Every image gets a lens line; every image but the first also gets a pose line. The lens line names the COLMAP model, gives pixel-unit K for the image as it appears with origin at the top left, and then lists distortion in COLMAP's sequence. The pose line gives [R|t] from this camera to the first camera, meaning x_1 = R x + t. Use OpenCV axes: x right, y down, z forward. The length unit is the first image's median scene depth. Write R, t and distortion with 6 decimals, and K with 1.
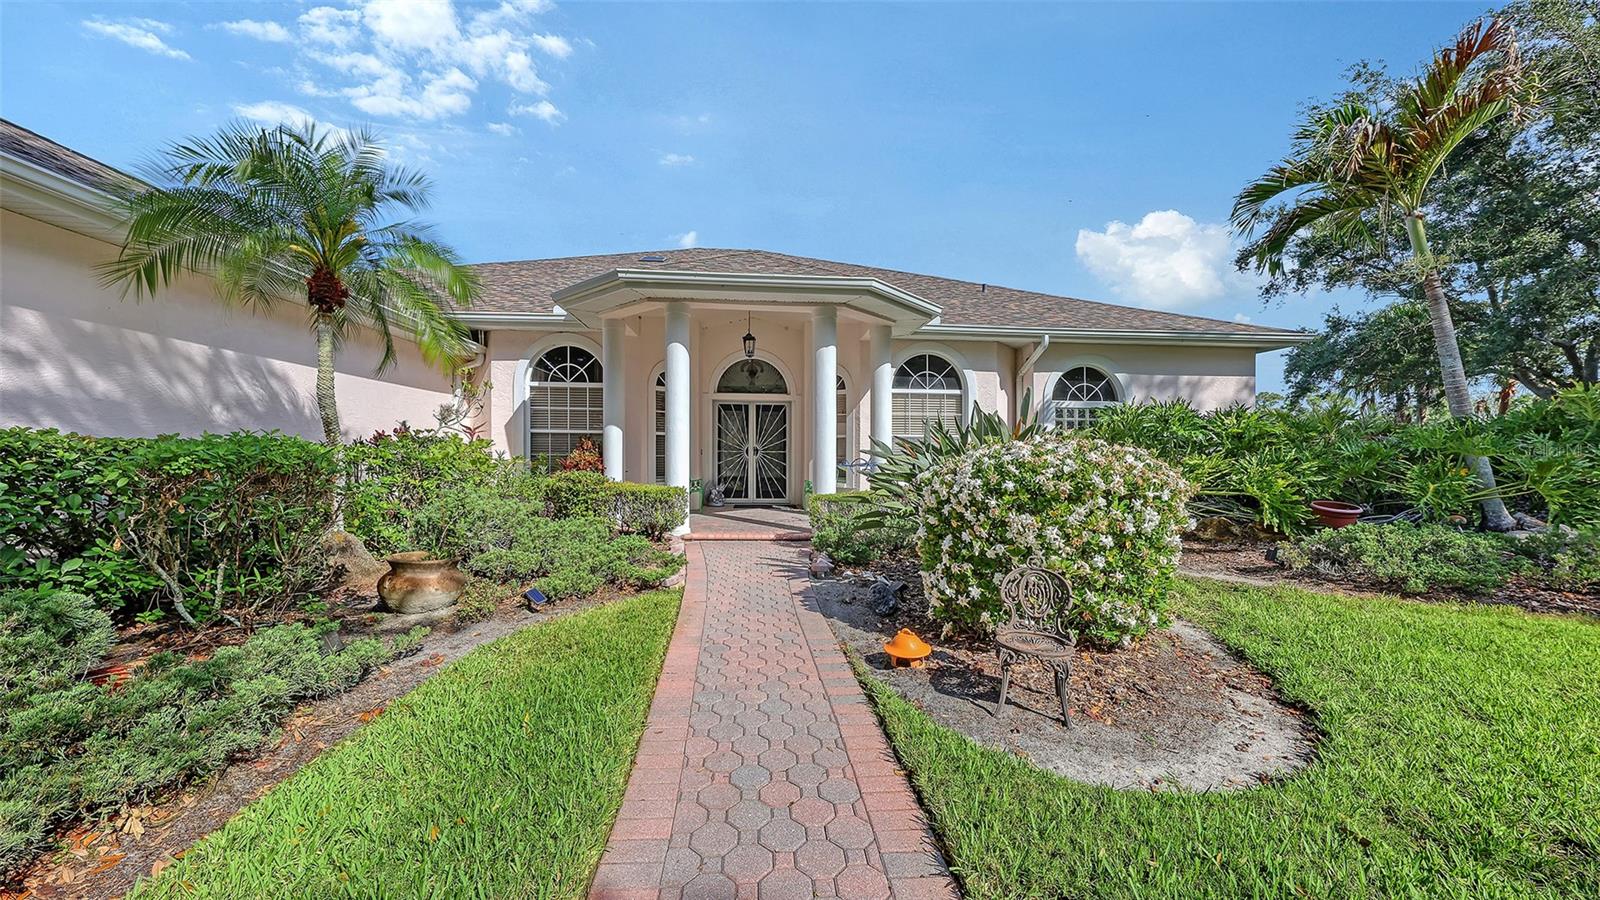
lens RADIAL K [[557.3, 0, 800.0], [0, 557.3, 450.0], [0, 0, 1]] dist [-0.001161, -0.000042]
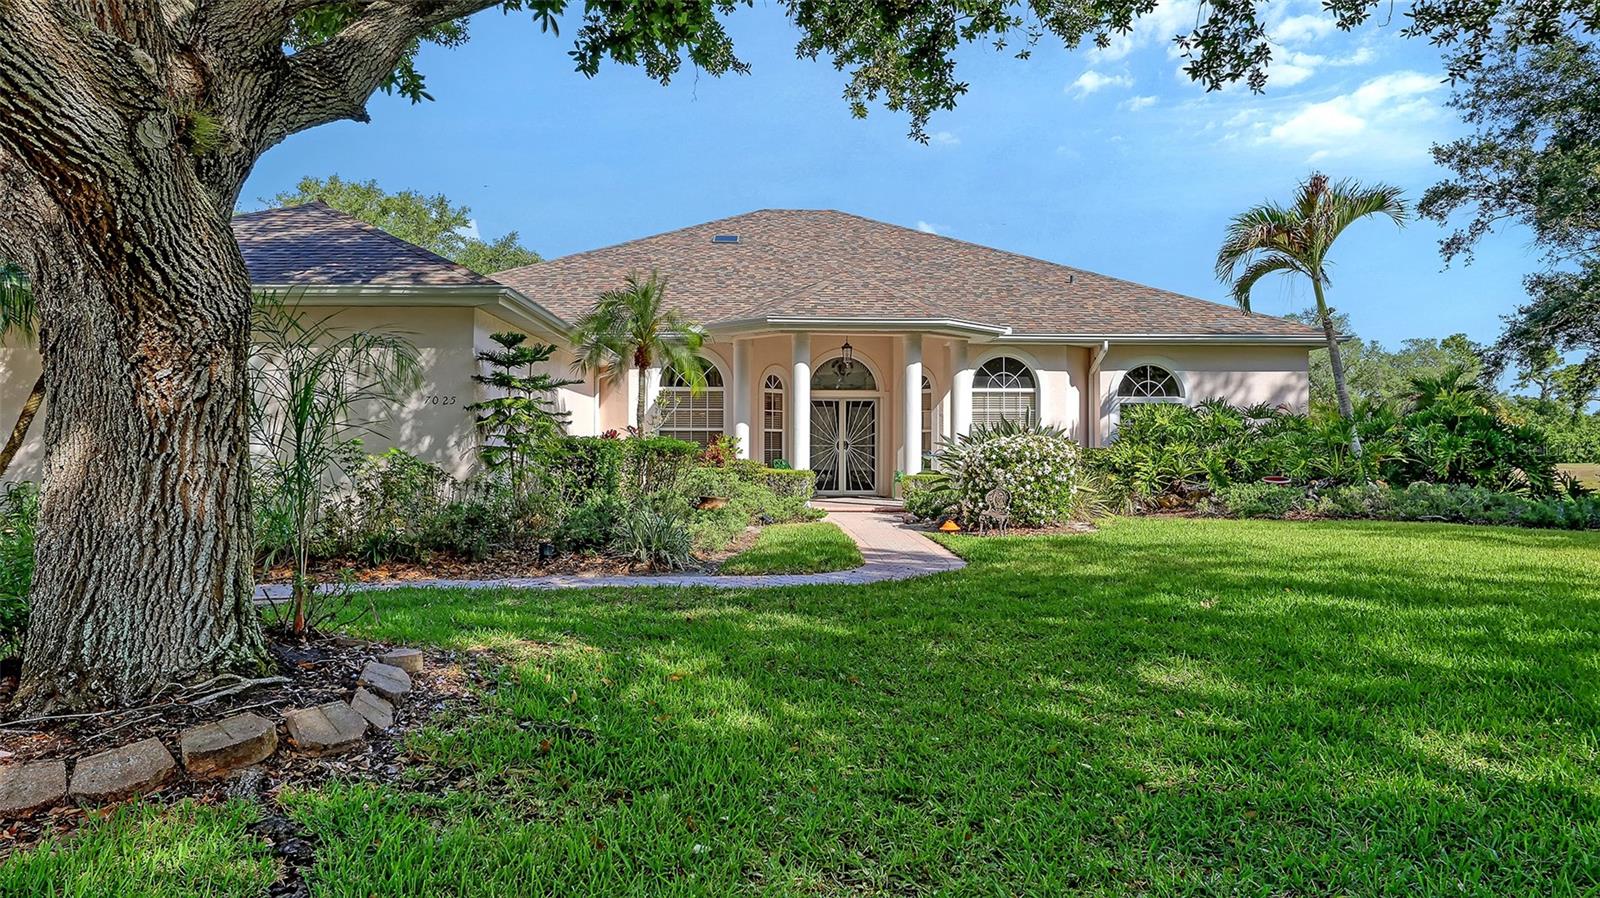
lens RADIAL K [[1049.4, 0, 814.0], [0, 1049.4, 449.4], [0, 0, 1]] dist [0.000814, 0.000747]
pose [[0.999064, -0.008283, -0.042462, -0.068145], [0.008374, 0.999963, 0.001970, 0.006955], [0.042444, -0.002324, 0.999096, -1.191092]]
